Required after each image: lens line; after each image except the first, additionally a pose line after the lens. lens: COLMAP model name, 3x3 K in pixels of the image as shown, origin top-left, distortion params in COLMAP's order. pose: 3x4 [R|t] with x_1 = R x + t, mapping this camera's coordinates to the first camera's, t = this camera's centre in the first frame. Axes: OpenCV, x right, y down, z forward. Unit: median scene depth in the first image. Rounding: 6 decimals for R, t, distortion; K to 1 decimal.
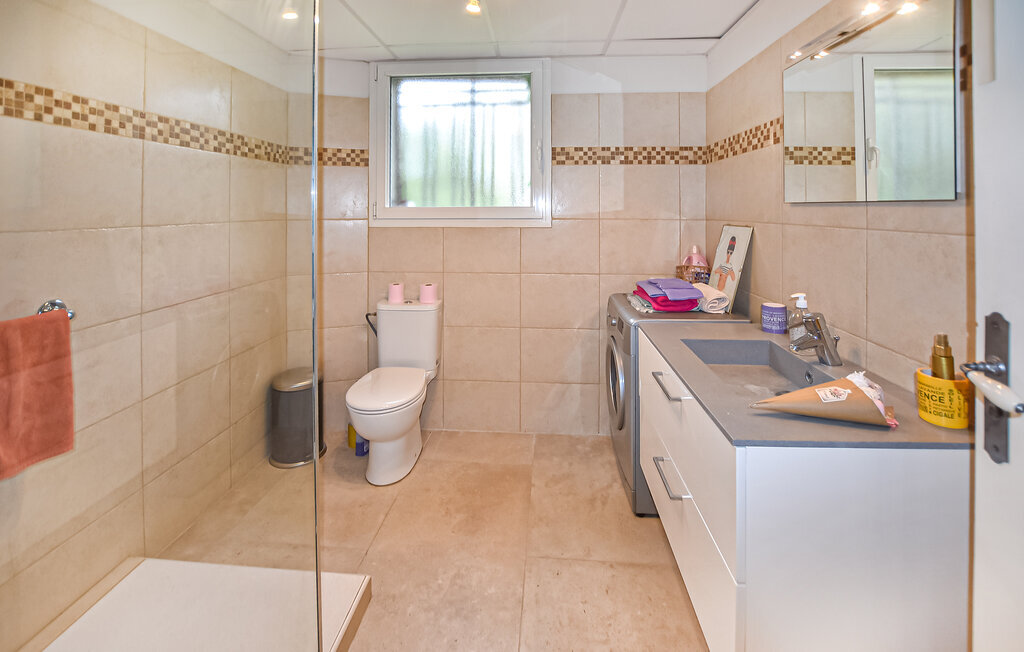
lens RADIAL K [[436.9, 0, 528.0], [0, 436.9, 232.9], [0, 0, 1]] dist [-0.033484, 0.004428]
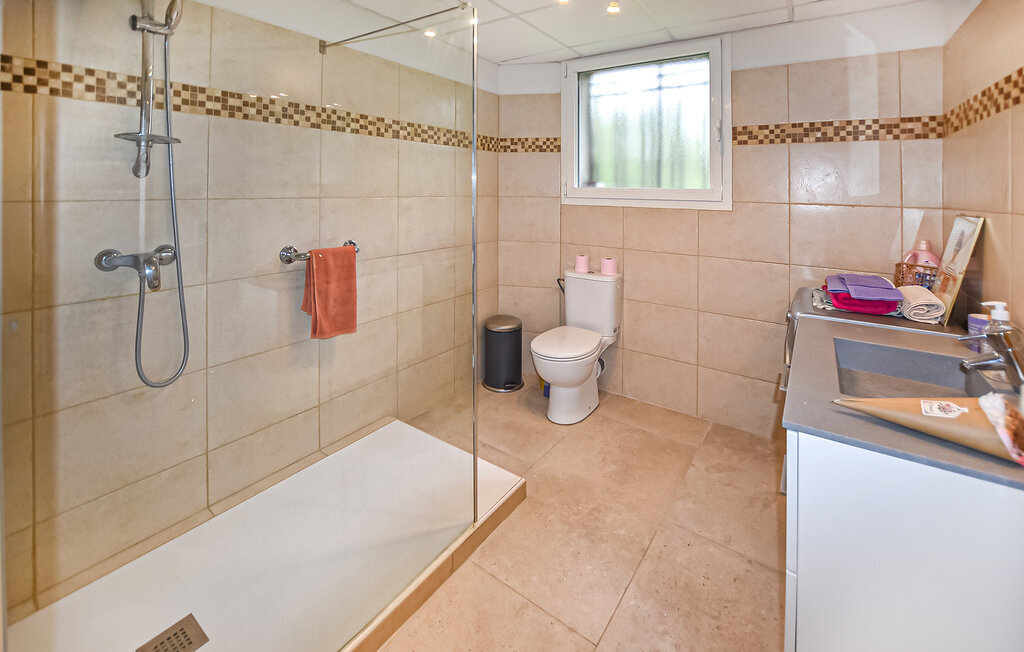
lens RADIAL K [[436.9, 0, 528.0], [0, 436.9, 232.9], [0, 0, 1]] dist [-0.033484, 0.004428]
pose [[0.858318, 0.062654, -0.509279, 0.173958], [-0.043293, 0.997821, 0.049793, 0.009016], [0.511289, -0.020690, 0.859160, -0.055851]]
